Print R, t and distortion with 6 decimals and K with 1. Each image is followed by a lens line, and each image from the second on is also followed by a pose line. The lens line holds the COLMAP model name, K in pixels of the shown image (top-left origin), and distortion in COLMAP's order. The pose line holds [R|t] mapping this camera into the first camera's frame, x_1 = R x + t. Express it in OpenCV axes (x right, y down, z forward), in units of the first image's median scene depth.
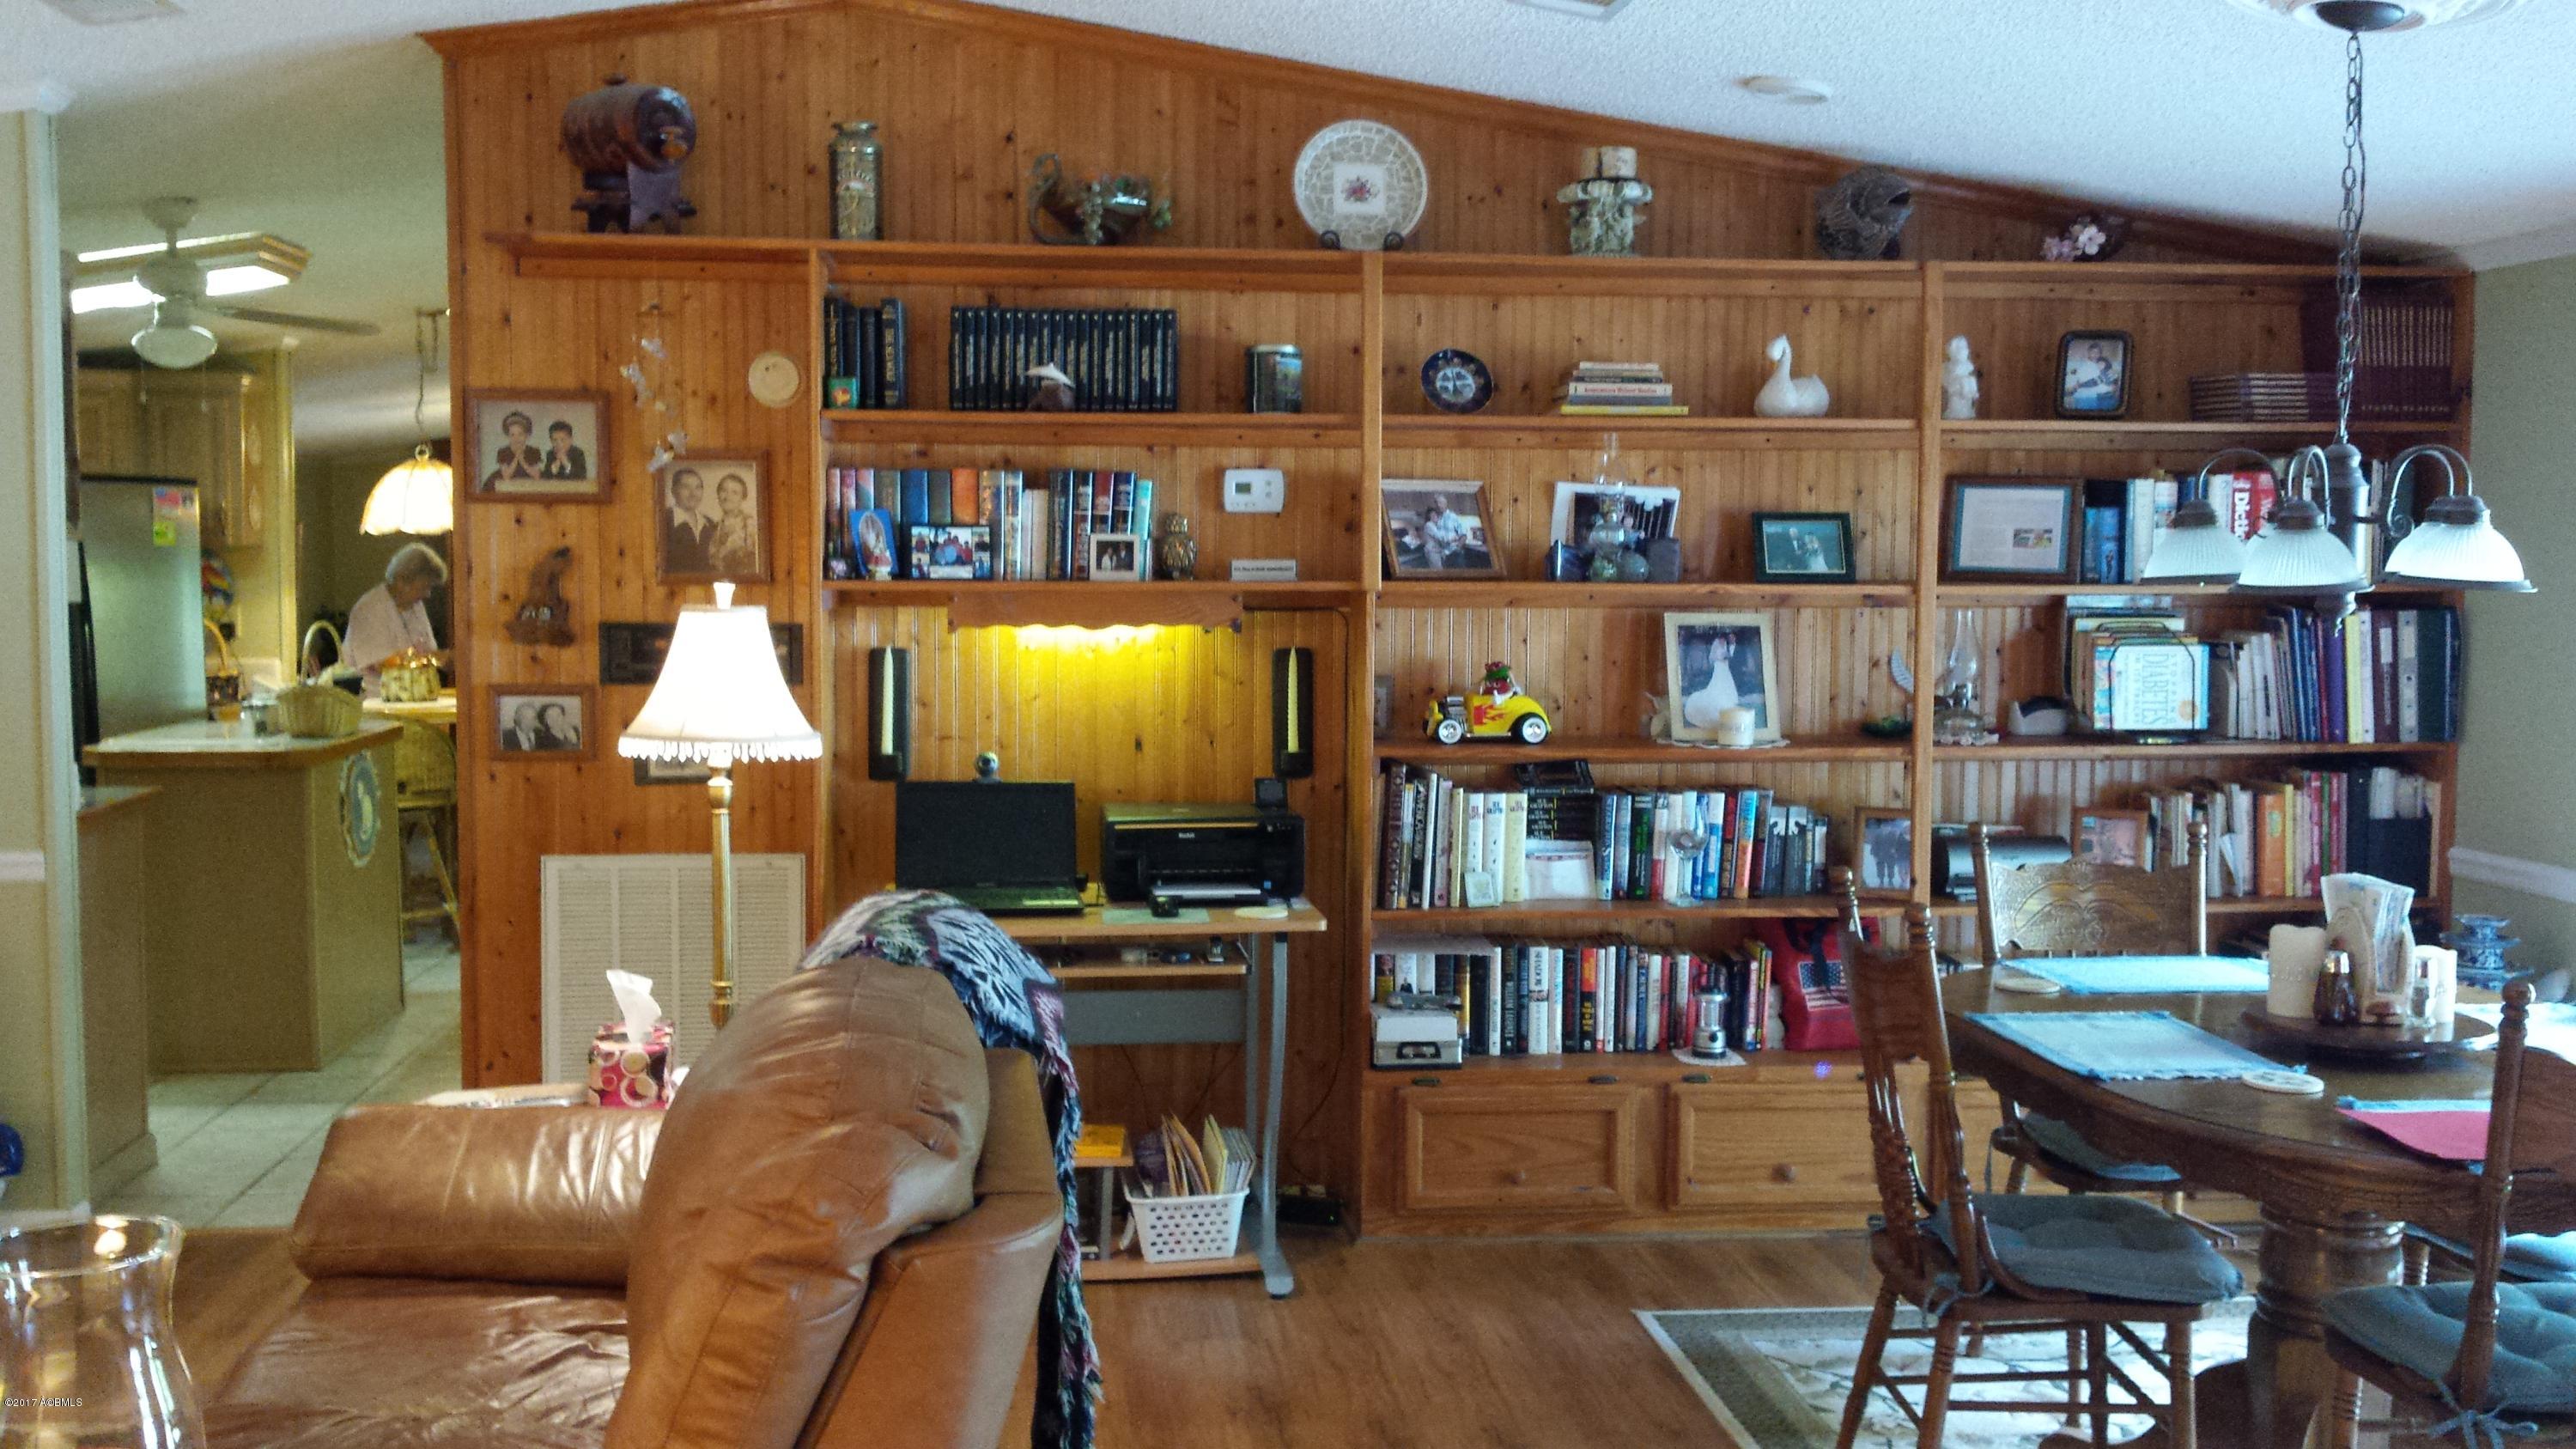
lens RADIAL K [[2328.9, 0, 1251.7], [0, 2328.9, 724.2], [0, 0, 1]] dist [0.146947, -0.349720]
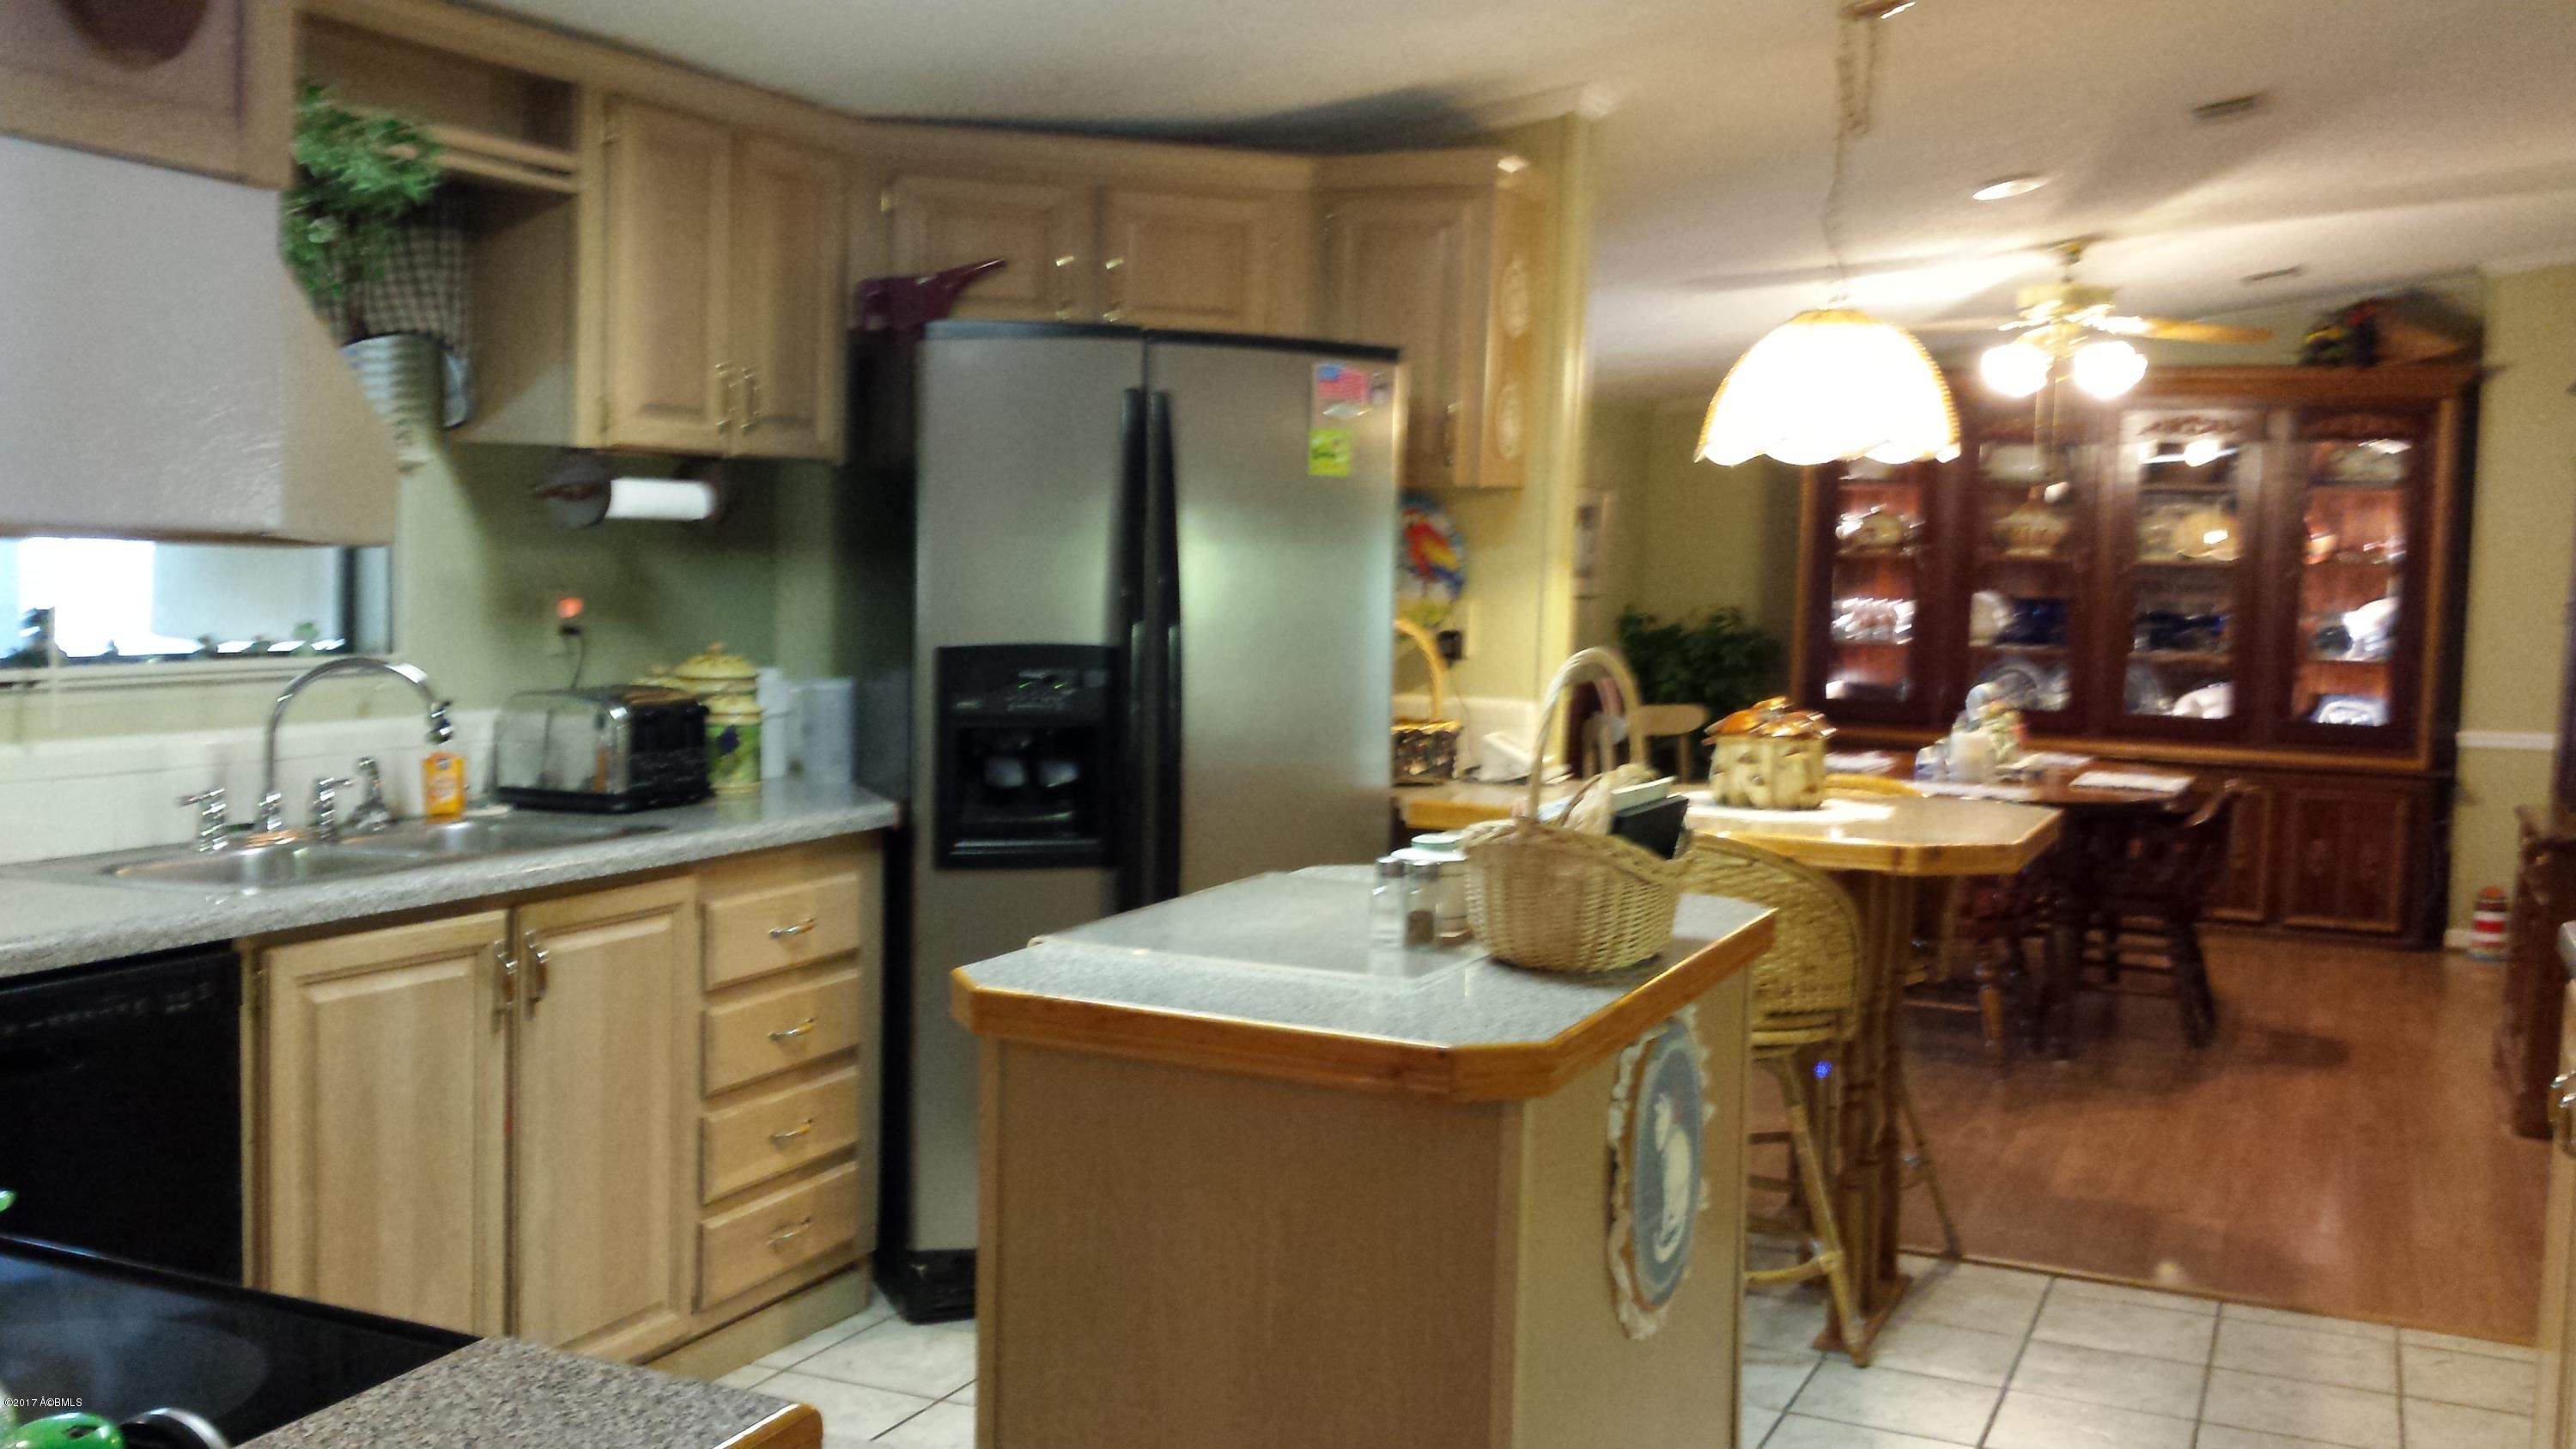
lens RADIAL K [[2328.9, 0, 1251.7], [0, 2328.9, 724.2], [0, 0, 1]] dist [0.146947, -0.349720]
pose [[0.857910, 0.062034, -0.510042, -0.203615], [-0.063965, 0.997857, 0.013773, -0.026709], [0.509803, 0.020808, 0.860039, 0.531263]]
